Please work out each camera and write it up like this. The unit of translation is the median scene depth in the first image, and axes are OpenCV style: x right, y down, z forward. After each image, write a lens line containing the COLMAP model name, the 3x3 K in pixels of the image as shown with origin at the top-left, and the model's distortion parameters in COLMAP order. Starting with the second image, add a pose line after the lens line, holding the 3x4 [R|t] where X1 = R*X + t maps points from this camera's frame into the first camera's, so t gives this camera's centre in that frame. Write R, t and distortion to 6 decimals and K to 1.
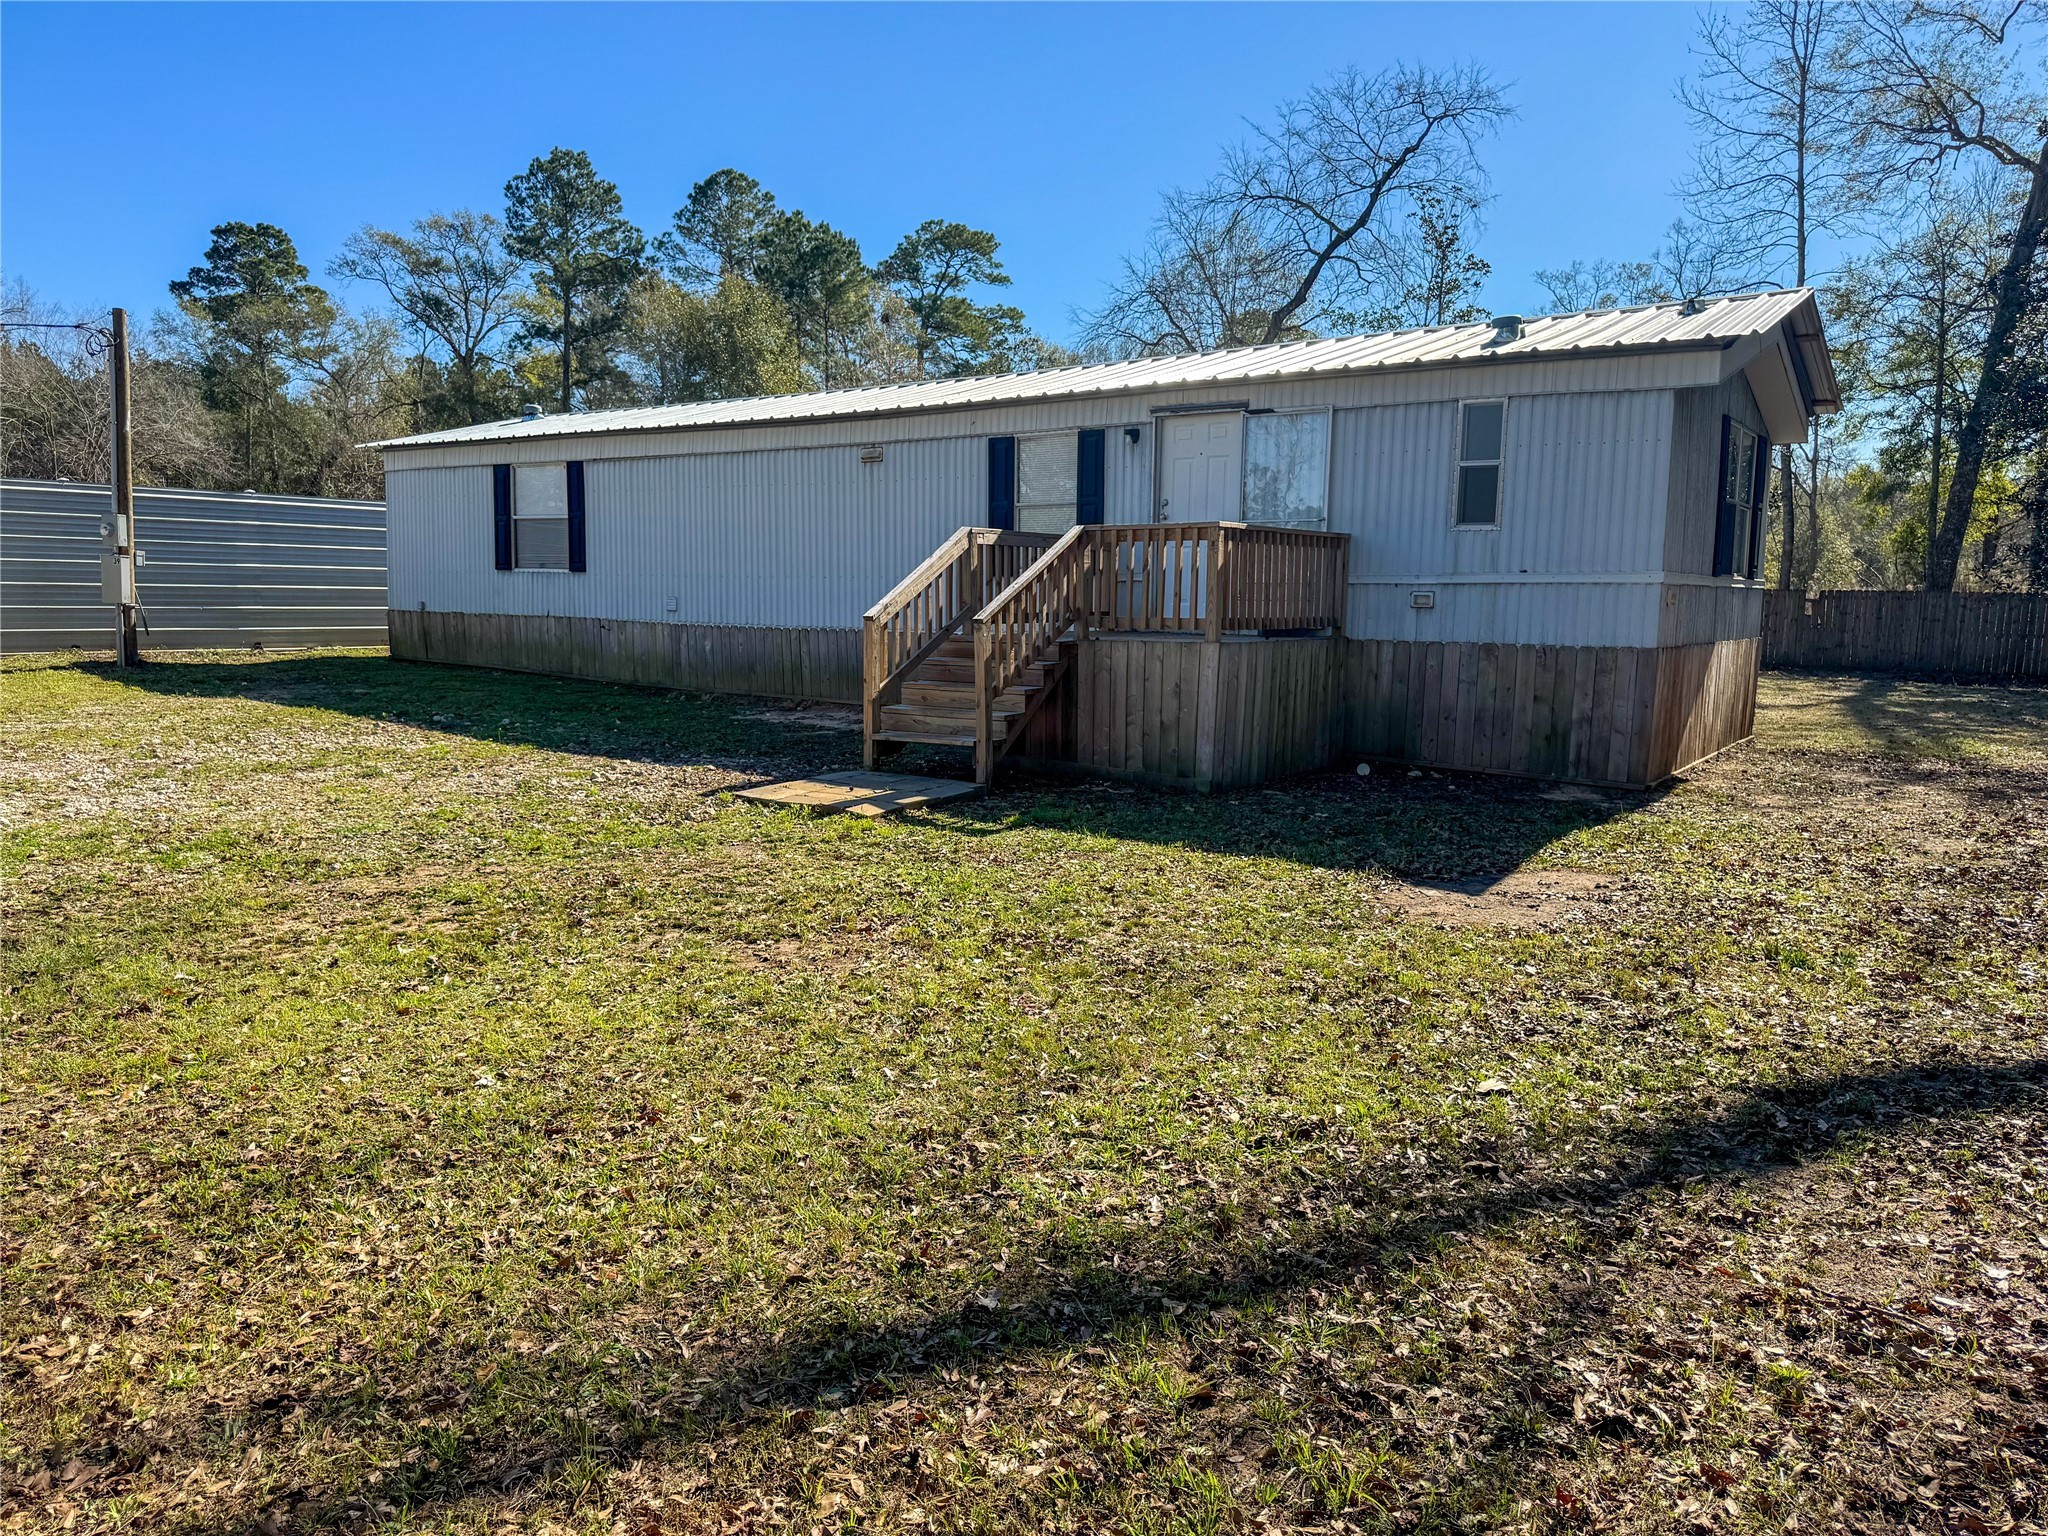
lens RADIAL K [[1442.9, 0, 1015.2], [0, 1442.9, 770.5], [0, 0, 1]] dist [0.081284, -0.103867]
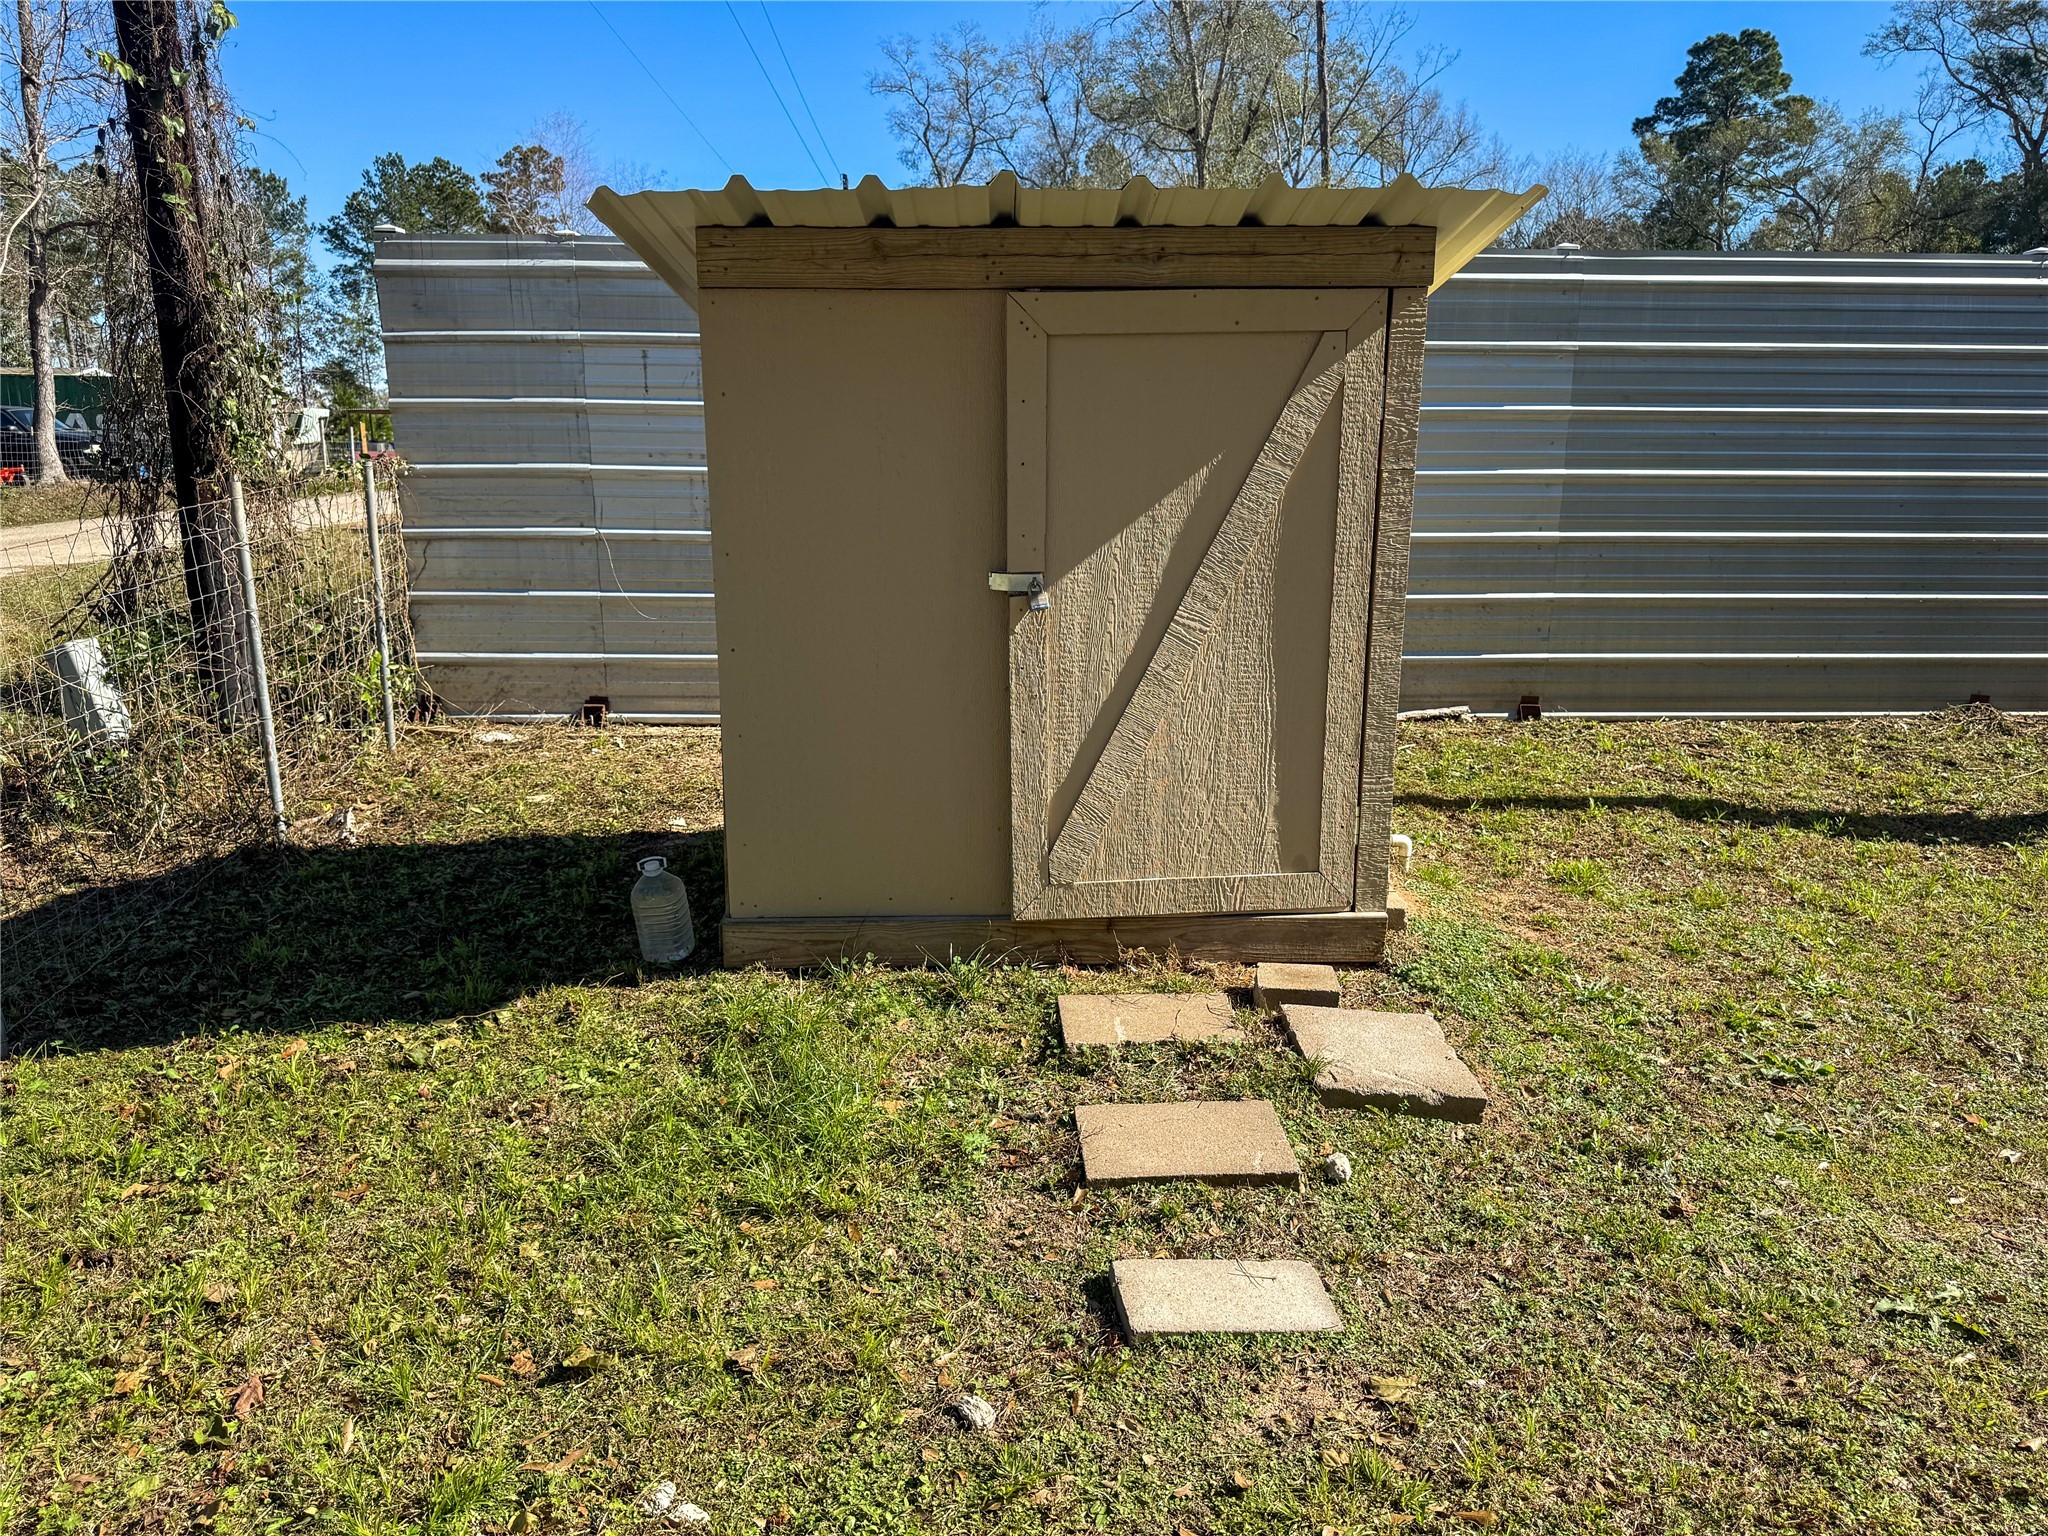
lens RADIAL K [[1425.4, 0, 1036.8], [0, 1425.4, 777.4], [0, 0, 1]] dist [0.105170, -0.147927]
pose [[0.664224, 0.150253, -0.732277, -0.234231], [-0.079323, 0.988228, 0.130819, -0.042264], [0.743313, -0.028807, 0.668323, 0.252488]]
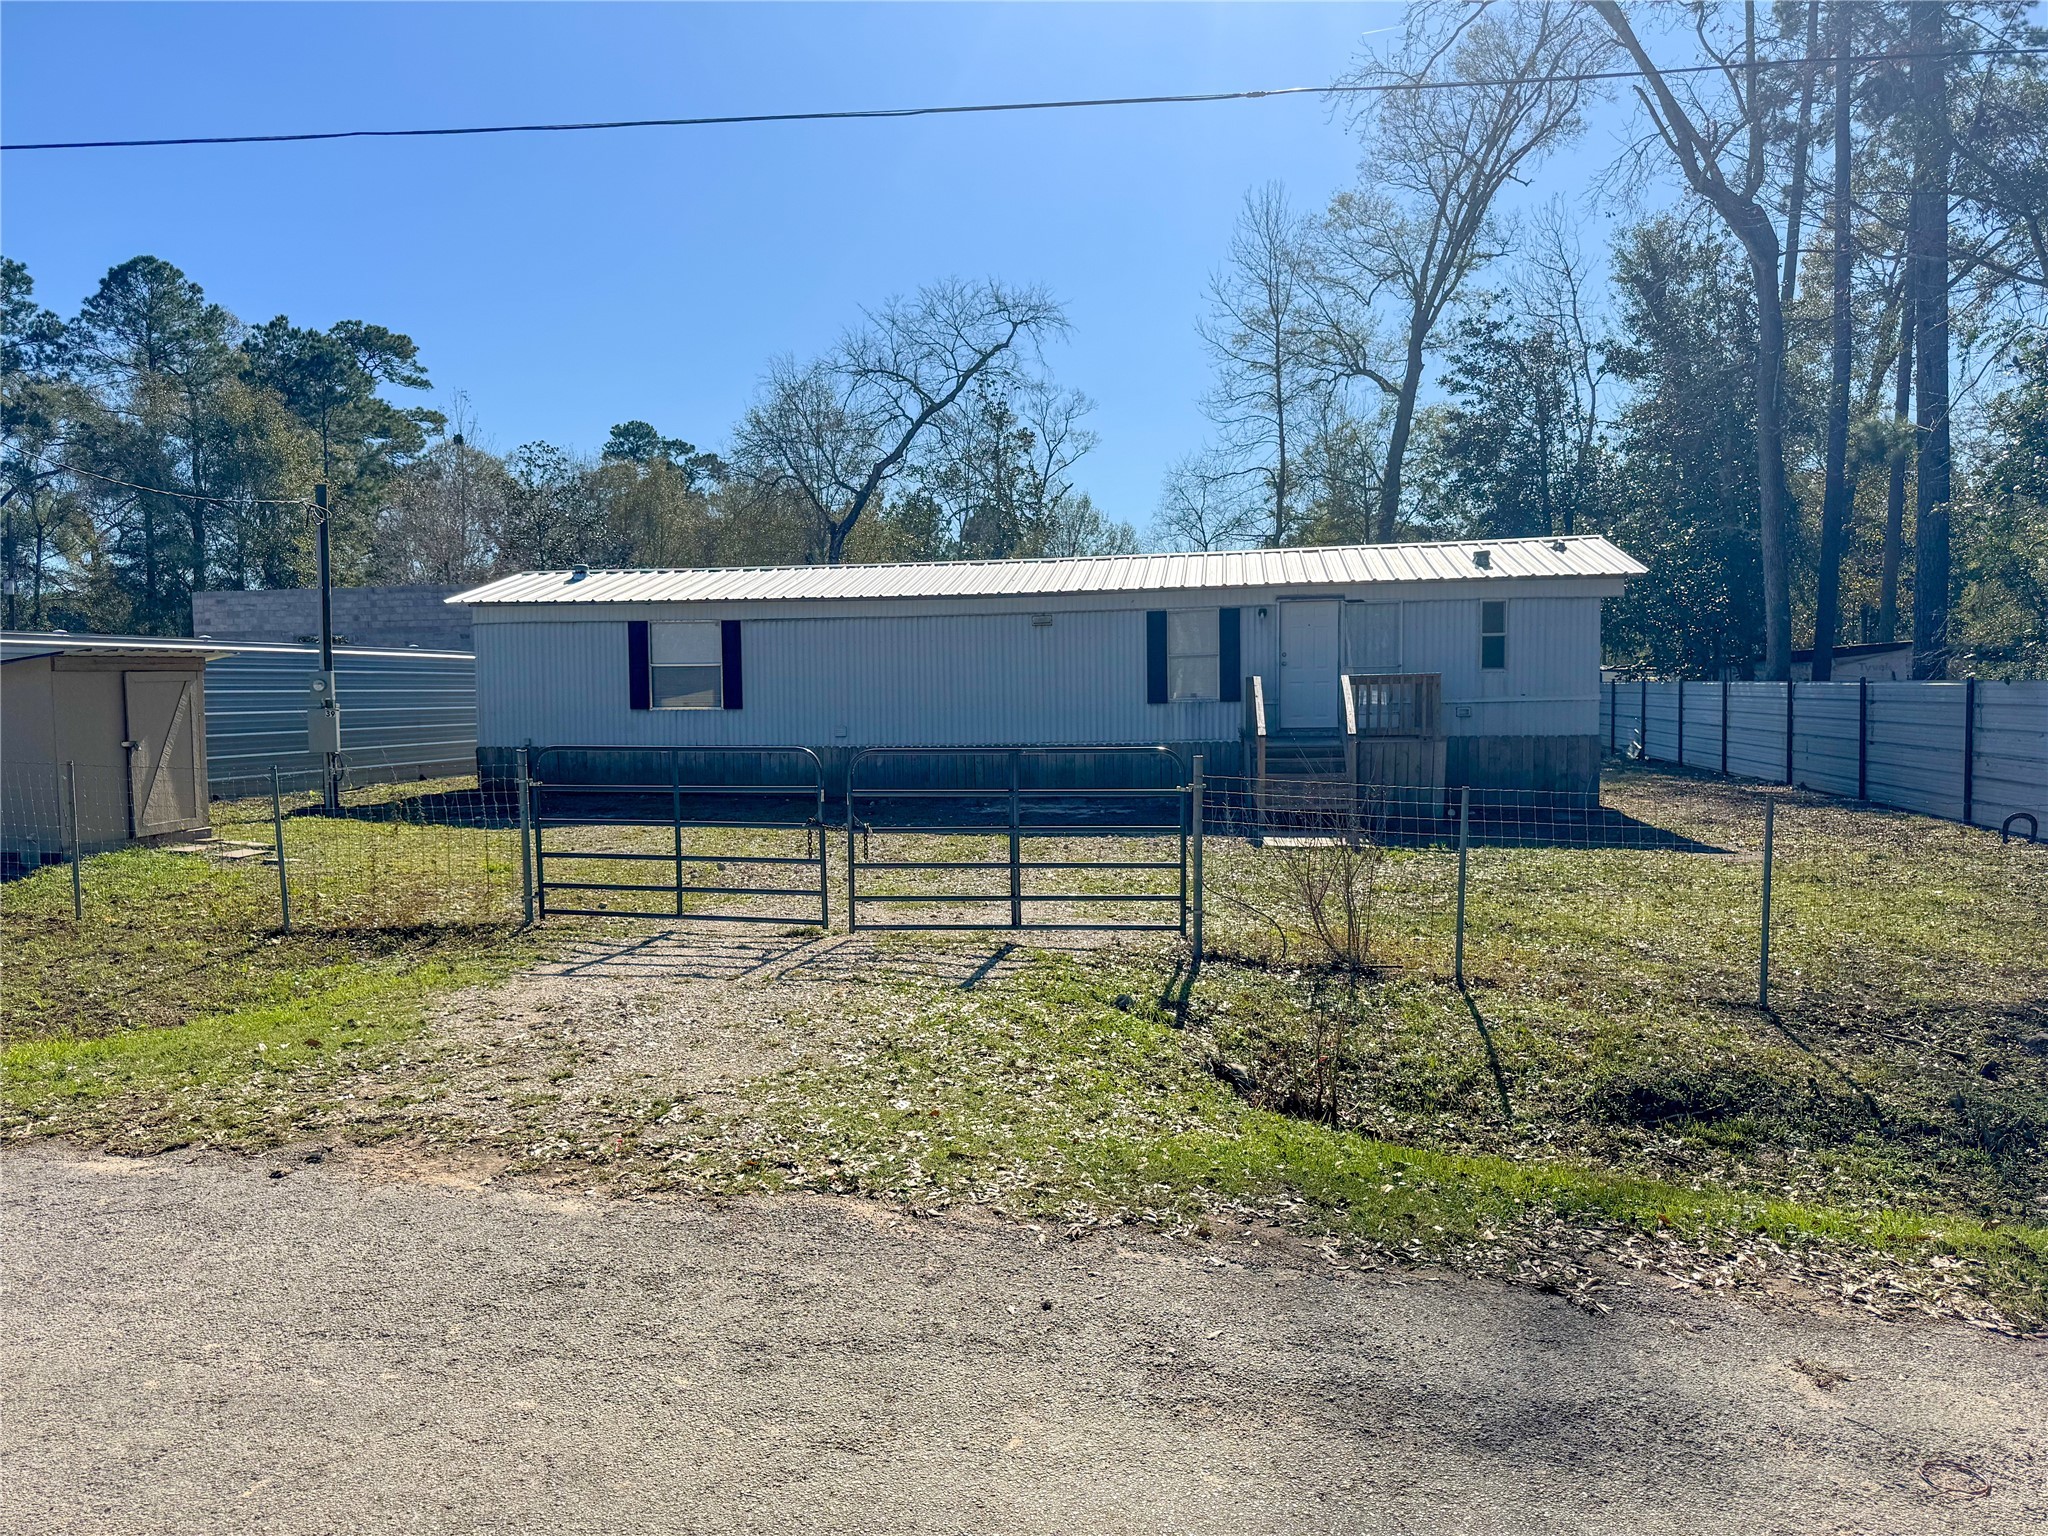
lens RADIAL K [[1442.9, 0, 1015.2], [0, 1442.9, 770.5], [0, 0, 1]] dist [0.081284, -0.103867]
pose [[0.889681, -0.054381, 0.453334, -0.272979], [0.083301, 0.995550, -0.044058, -0.004640], [-0.448920, 0.076960, 0.890251, -0.080918]]
